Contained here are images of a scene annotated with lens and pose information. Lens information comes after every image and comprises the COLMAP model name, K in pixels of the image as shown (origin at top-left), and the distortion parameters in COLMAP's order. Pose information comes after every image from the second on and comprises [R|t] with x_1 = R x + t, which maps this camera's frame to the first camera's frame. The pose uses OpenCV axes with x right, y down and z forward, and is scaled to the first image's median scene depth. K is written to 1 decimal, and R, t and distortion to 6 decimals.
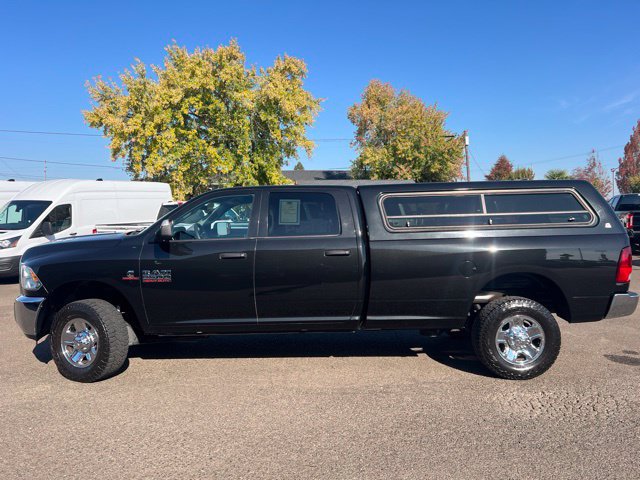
lens RADIAL K [[481.8, 0, 324.3], [0, 481.8, 257.8], [0, 0, 1]] dist [0.034560, -0.037621]
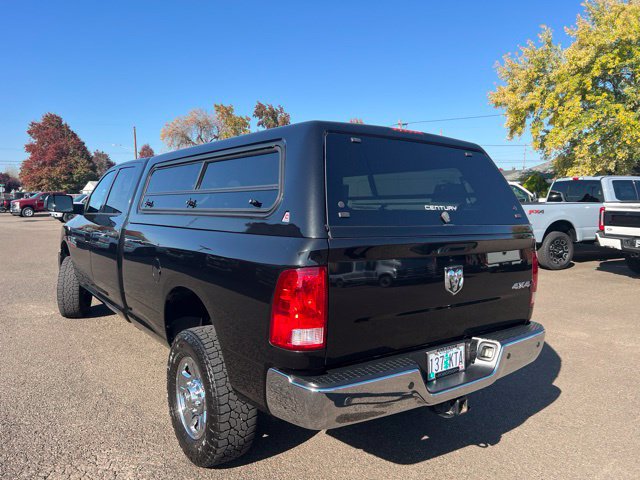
lens RADIAL K [[481.8, 0, 324.3], [0, 481.8, 257.8], [0, 0, 1]] dist [0.034560, -0.037621]
pose [[0.591336, 0.113335, -0.798422, 0.150225], [-0.079947, 0.993437, 0.081807, -0.012095], [0.802453, 0.015456, 0.596515, 0.114120]]
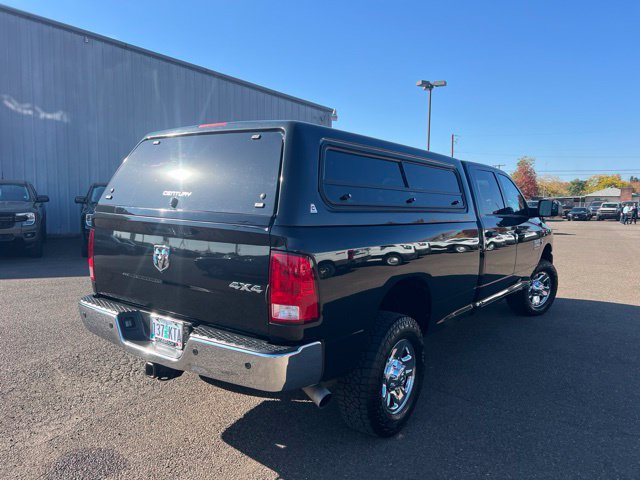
lens RADIAL K [[481.8, 0, 324.3], [0, 481.8, 257.8], [0, 0, 1]] dist [0.034560, -0.037621]
pose [[-0.602522, 0.098039, -0.792058, 0.152433], [-0.065788, 0.982948, 0.171713, -0.024699], [0.795386, 0.155568, -0.585798, 0.316552]]
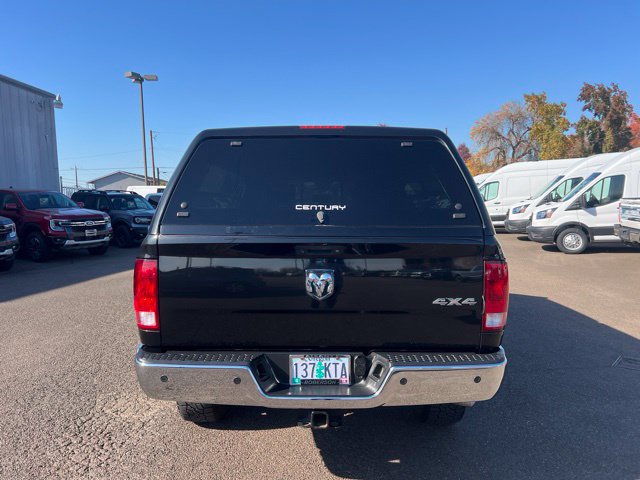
lens RADIAL K [[481.8, 0, 324.3], [0, 481.8, 257.8], [0, 0, 1]] dist [0.034560, -0.037621]
pose [[-0.024913, 0.134888, -0.990548, 0.183064], [-0.063061, 0.988670, 0.136218, -0.020475], [0.997699, 0.065858, -0.016124, 0.210060]]
